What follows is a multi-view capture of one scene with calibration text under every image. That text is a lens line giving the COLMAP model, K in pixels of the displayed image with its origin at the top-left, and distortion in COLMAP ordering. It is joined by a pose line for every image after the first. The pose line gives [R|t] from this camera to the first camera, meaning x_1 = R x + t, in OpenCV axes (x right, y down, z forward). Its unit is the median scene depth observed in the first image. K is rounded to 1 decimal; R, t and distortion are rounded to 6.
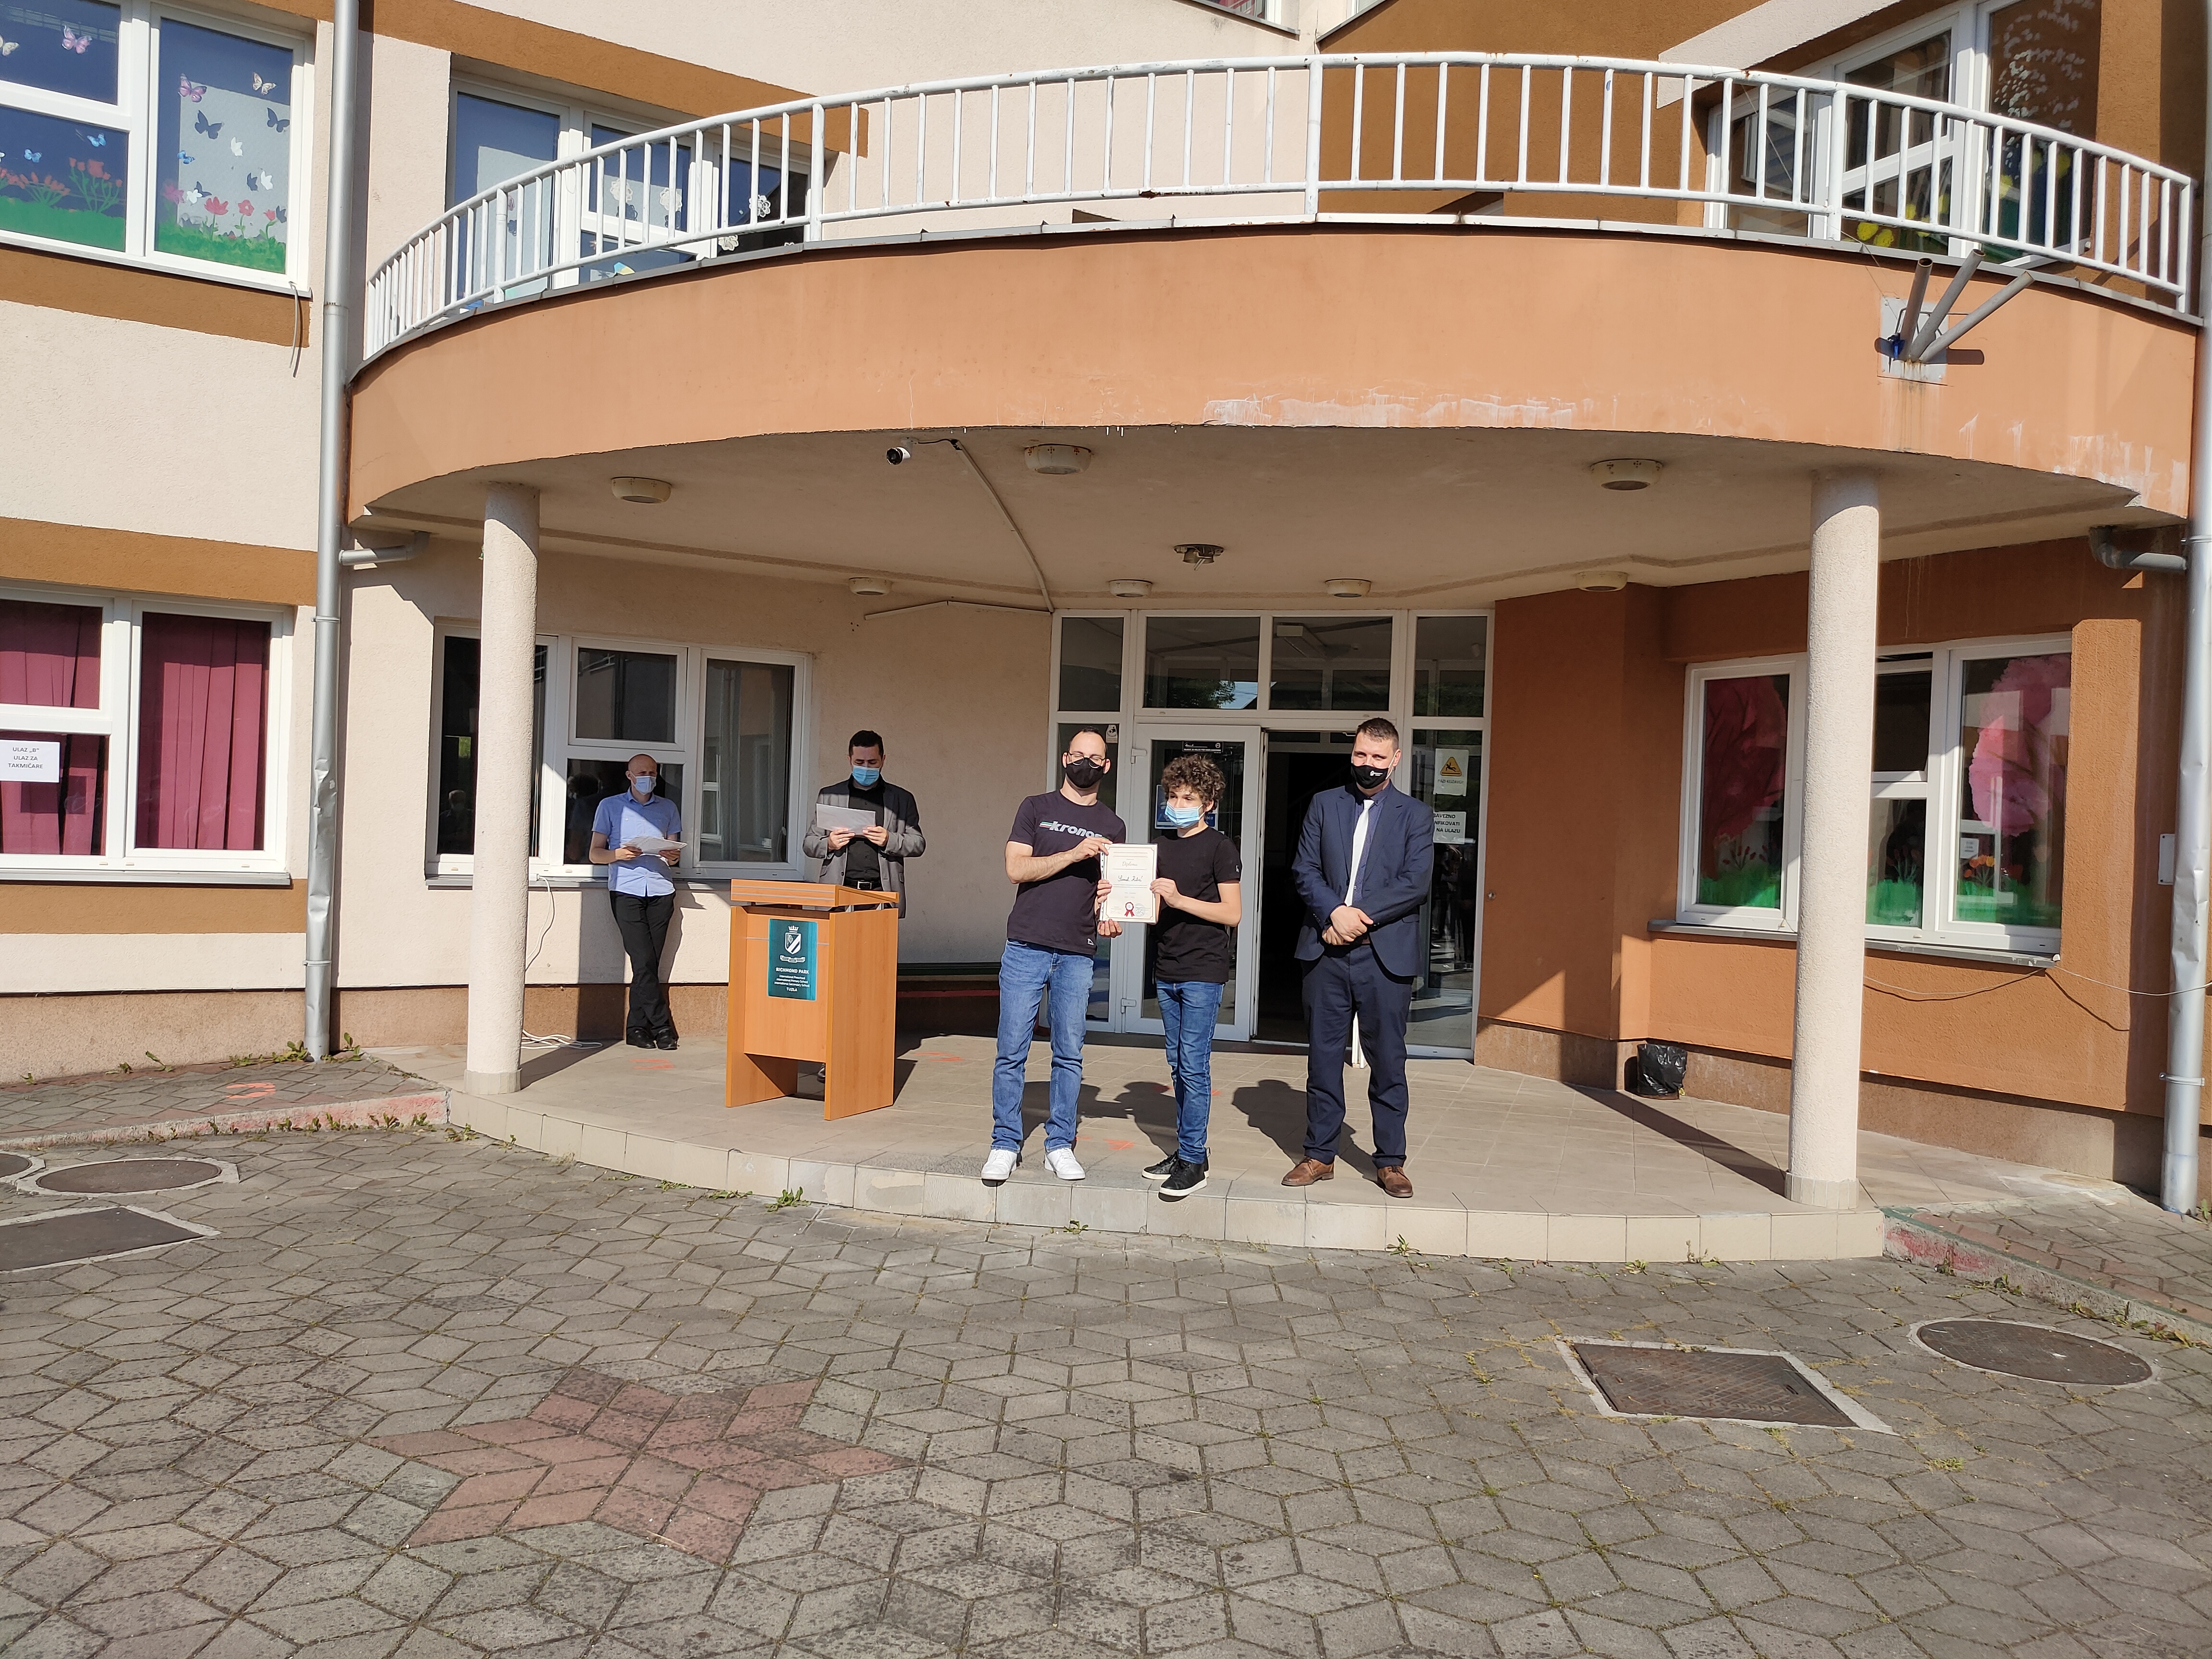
lens RADIAL K [[1641.4, 0, 1073.1], [0, 1641.4, 841.0], [0, 0, 1]] dist [0.054360, -0.057831]
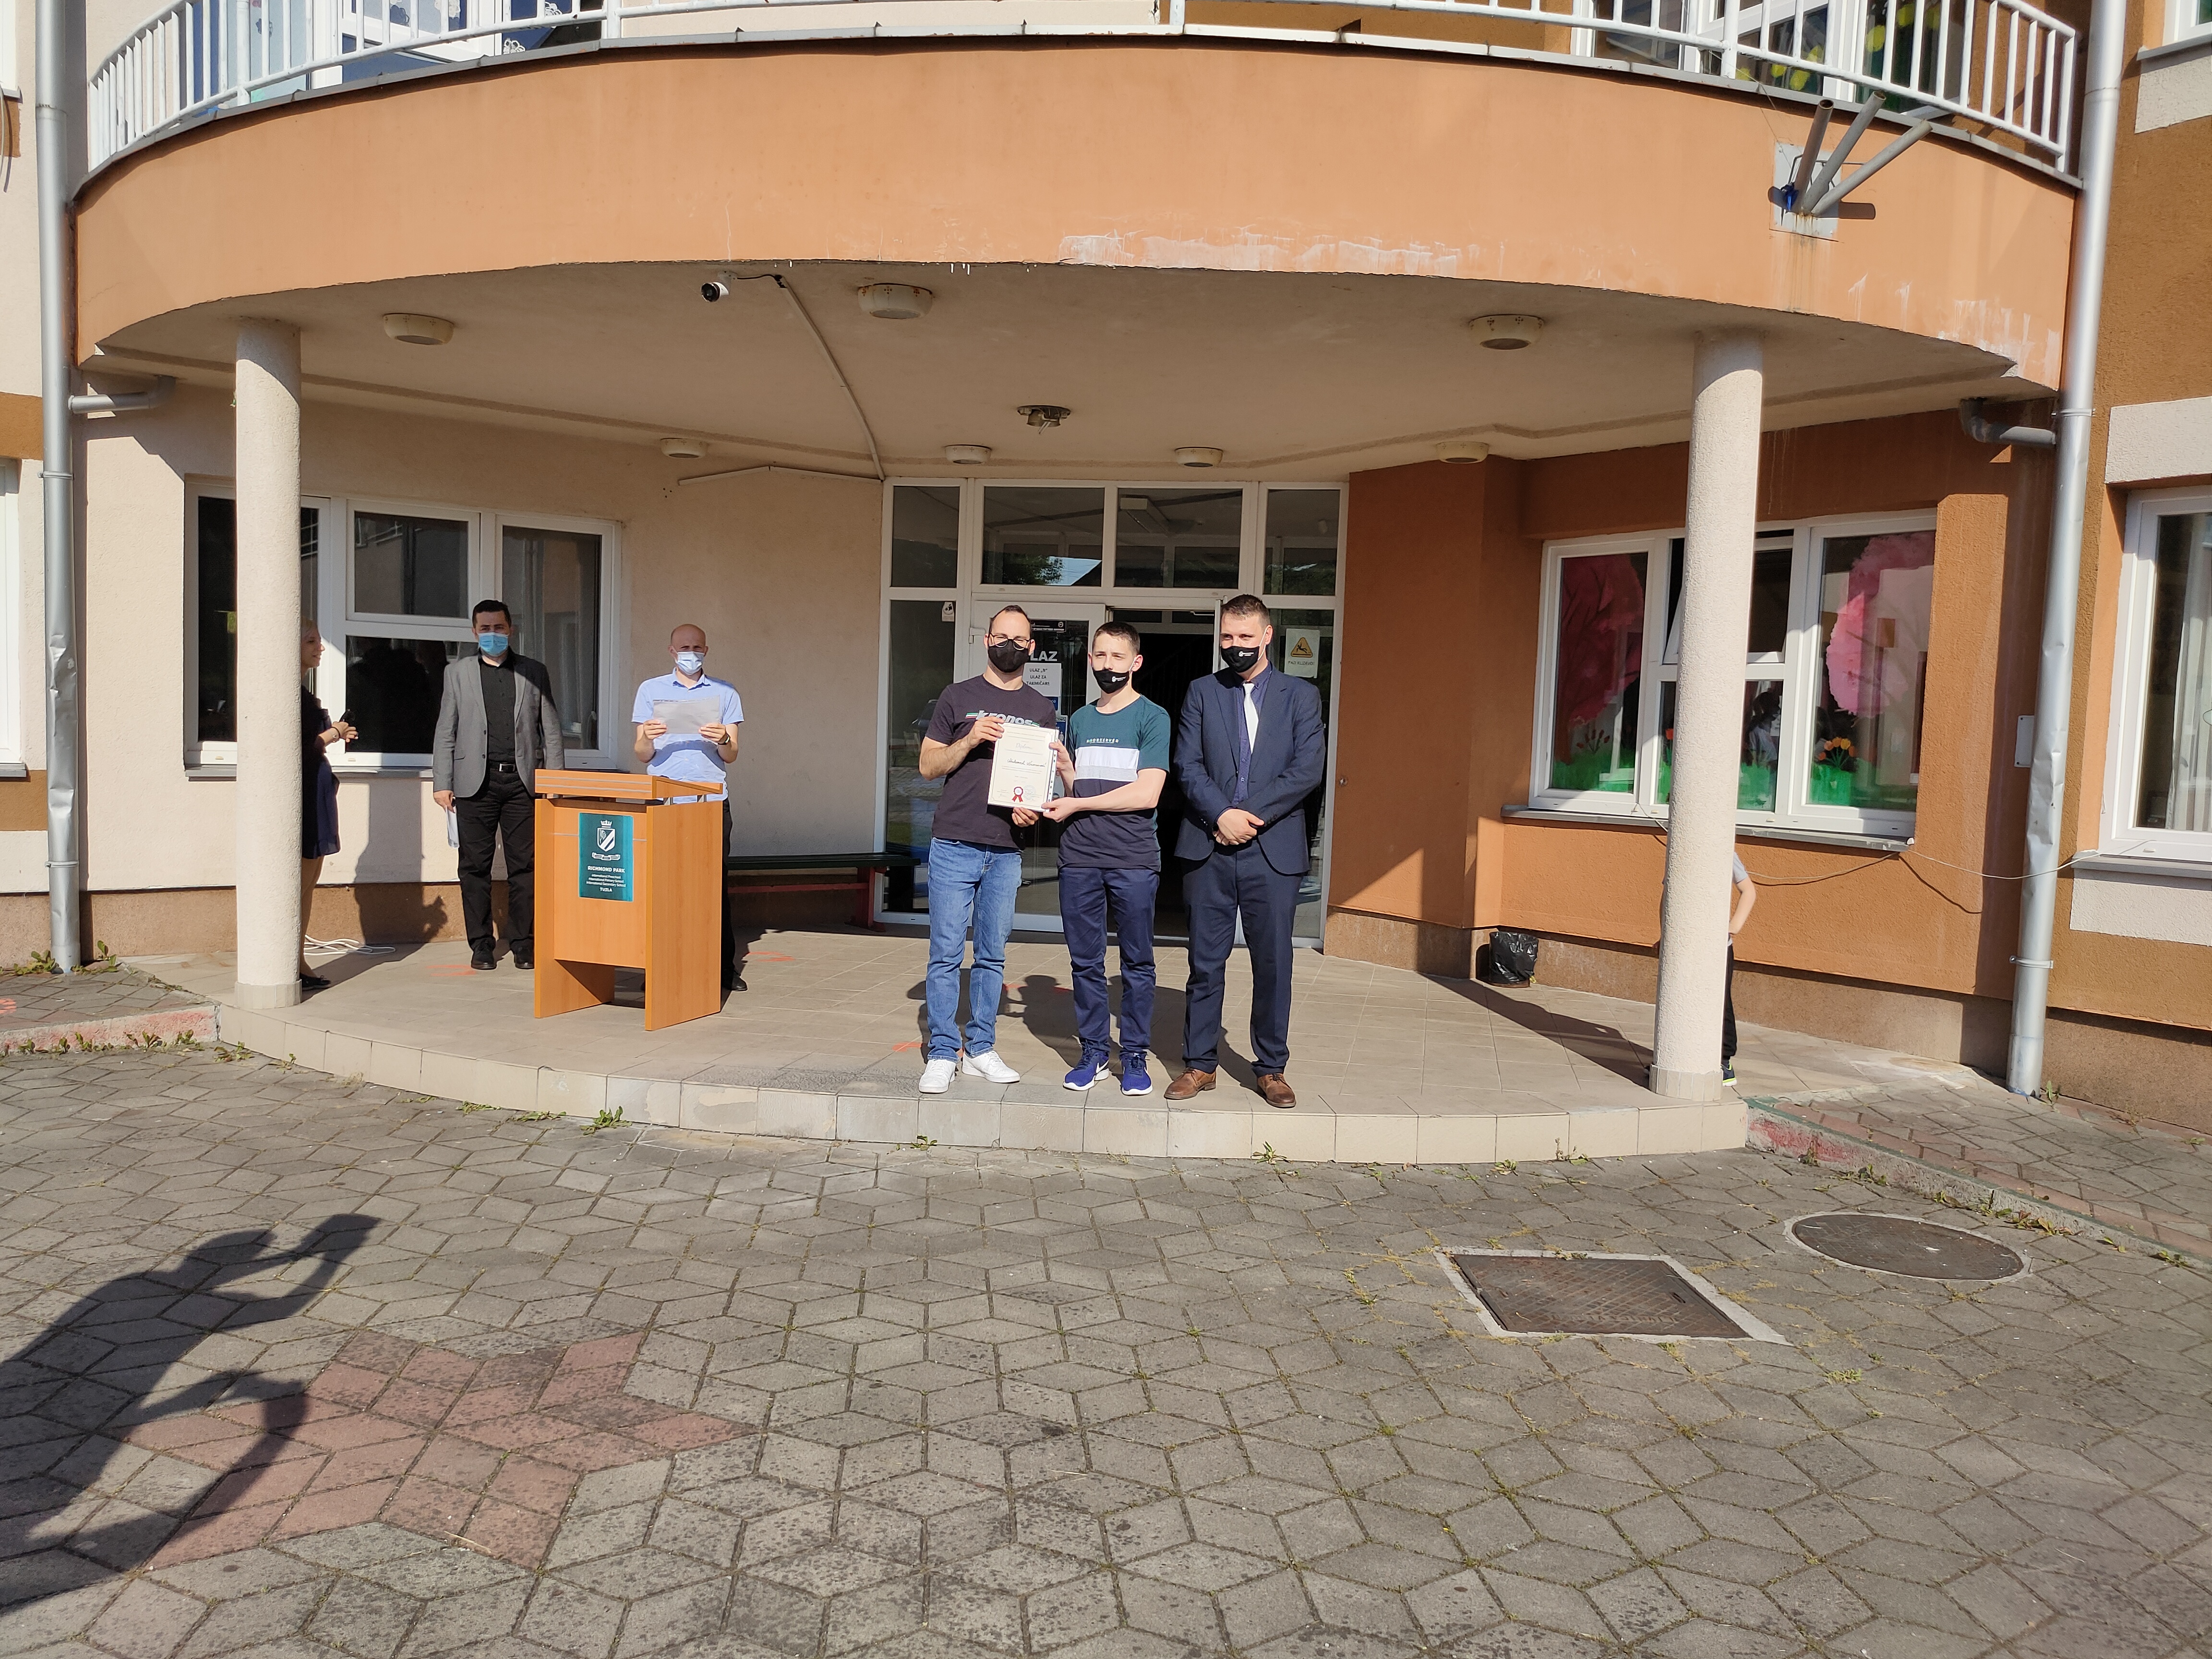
lens RADIAL K [[1643.0, 0, 1063.5], [0, 1643.0, 839.6], [0, 0, 1]] dist [0.053257, -0.056971]
pose [[0.994856, -0.009573, 0.100845, -0.012330], [0.002477, 0.997526, 0.070260, -0.001924], [-0.101268, -0.069649, 0.992418, 0.081022]]
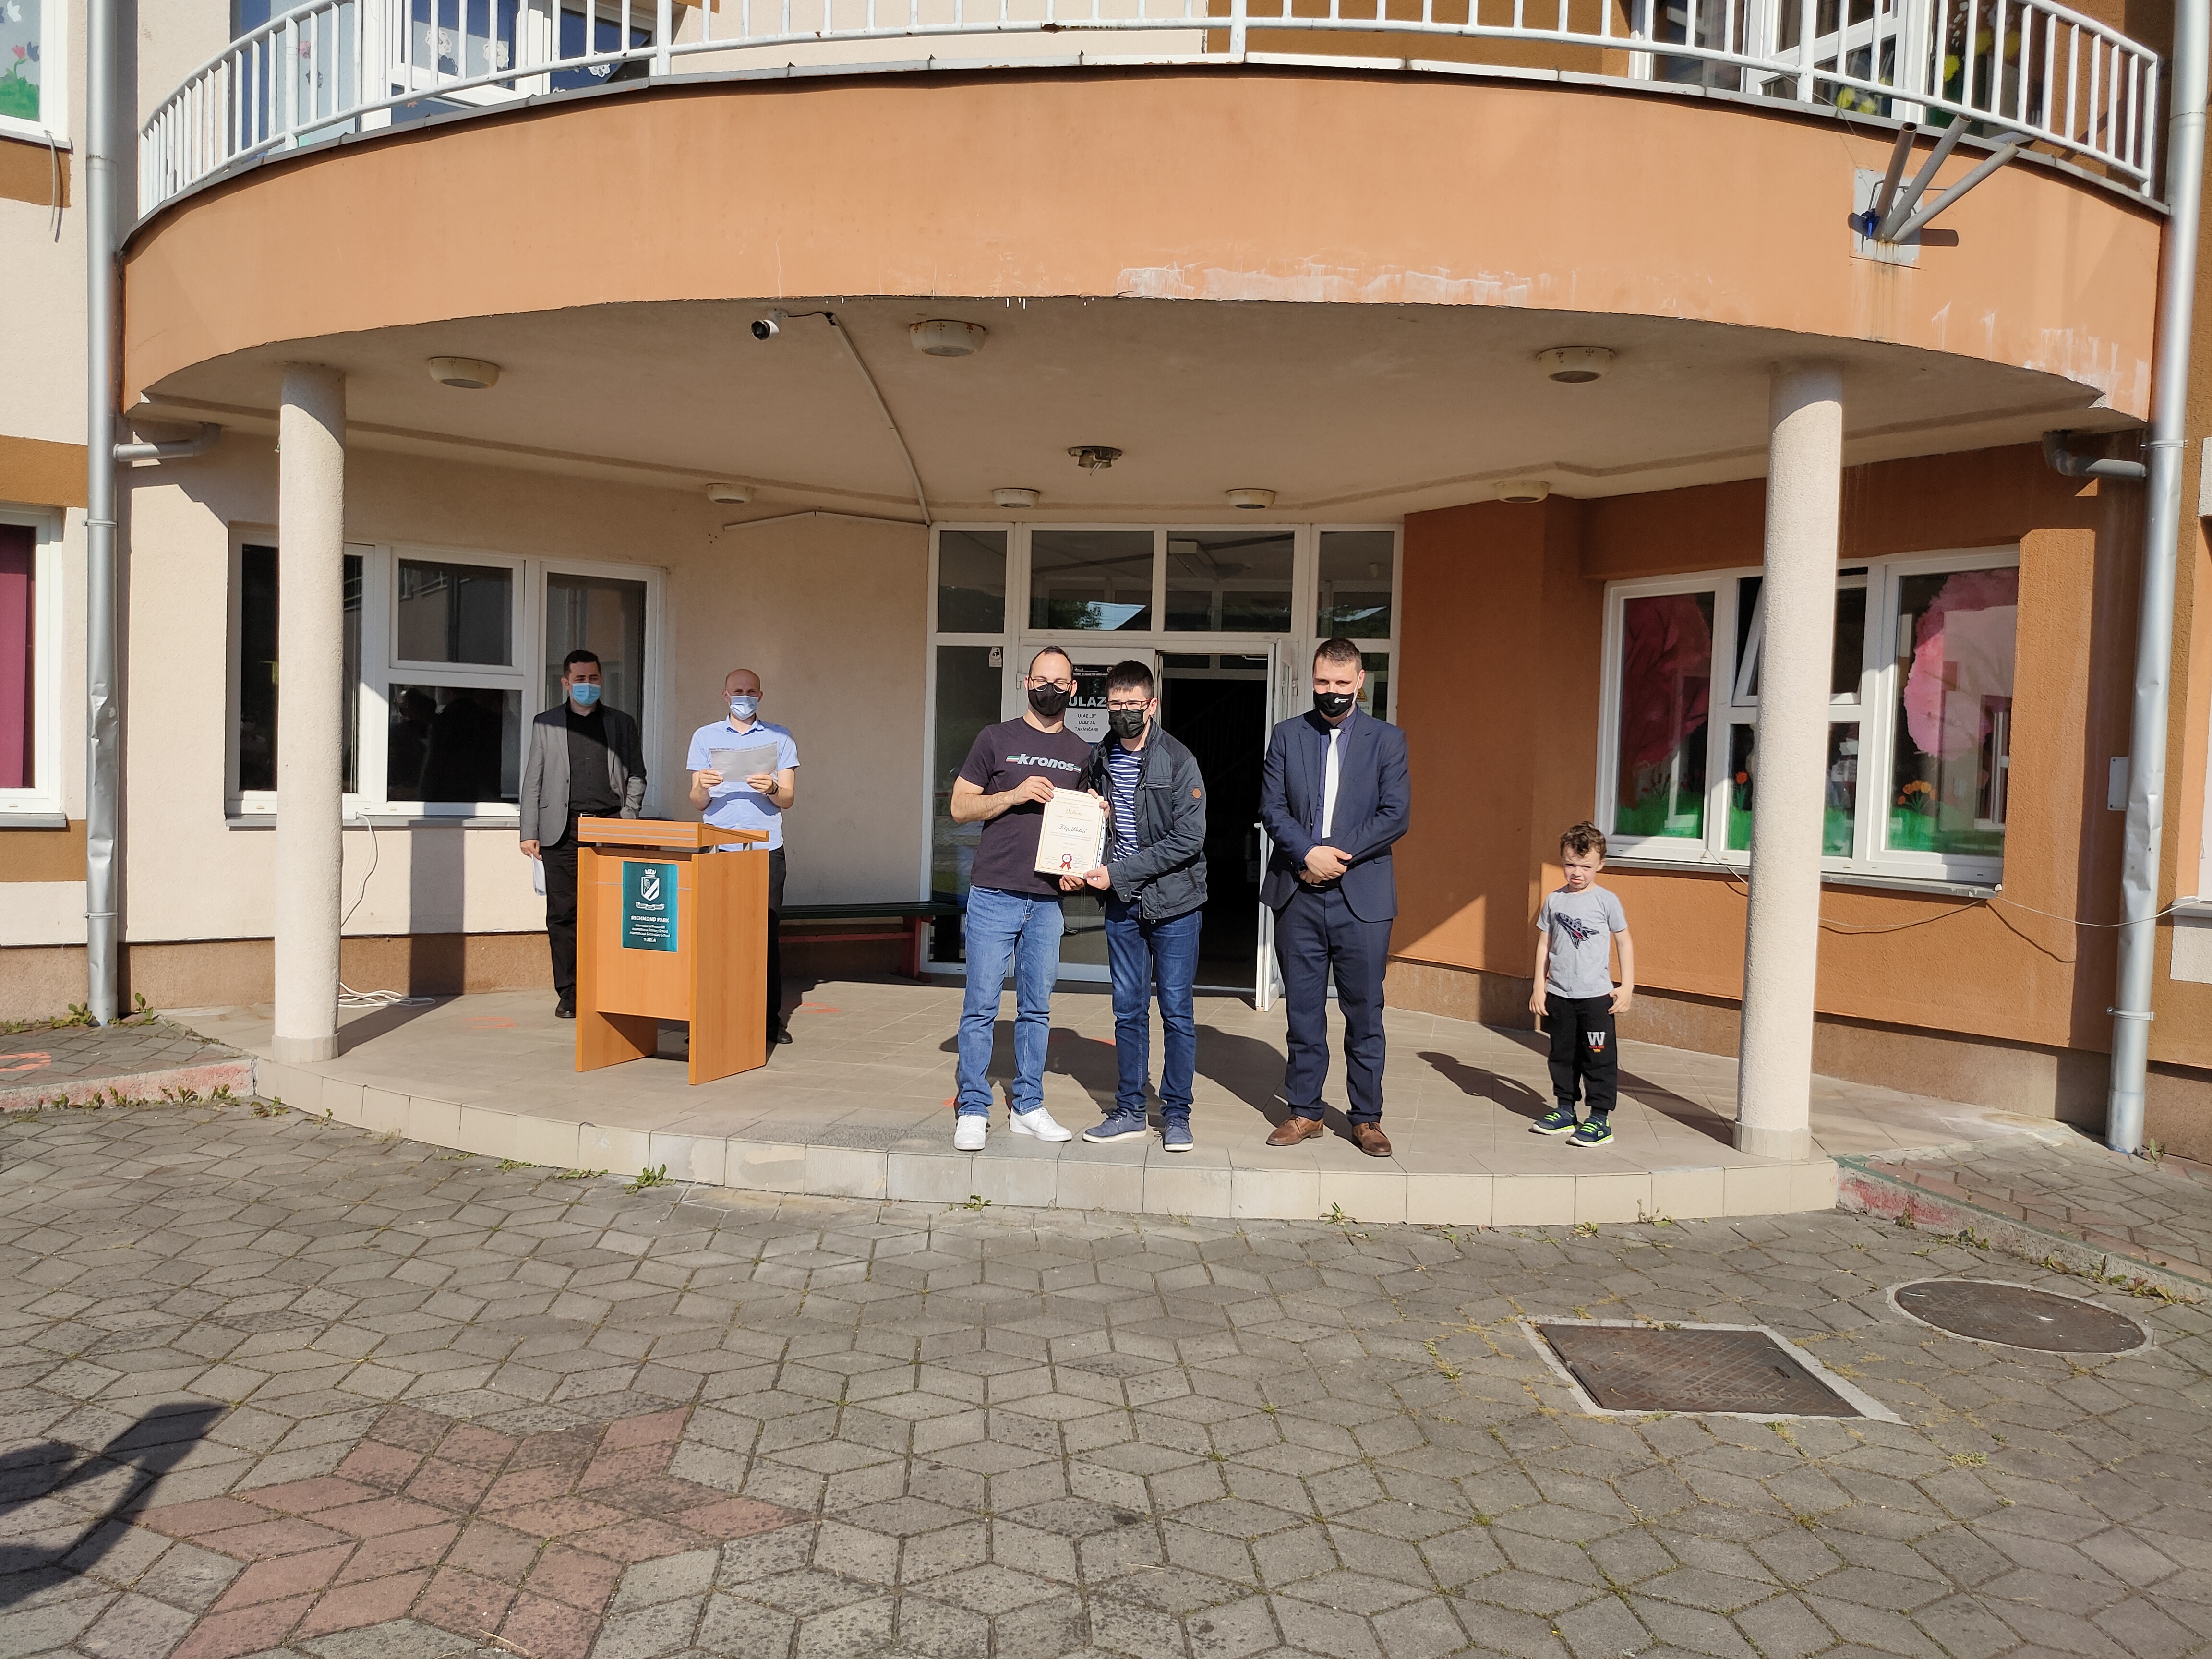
lens RADIAL K [[1641.4, 0, 1073.1], [0, 1641.4, 841.0], [0, 0, 1]] dist [0.054360, -0.057831]
pose [[0.996408, -0.009216, 0.084184, -0.020612], [0.005752, 0.999130, 0.041299, 0.000988], [-0.084491, -0.040666, 0.995594, 0.113569]]
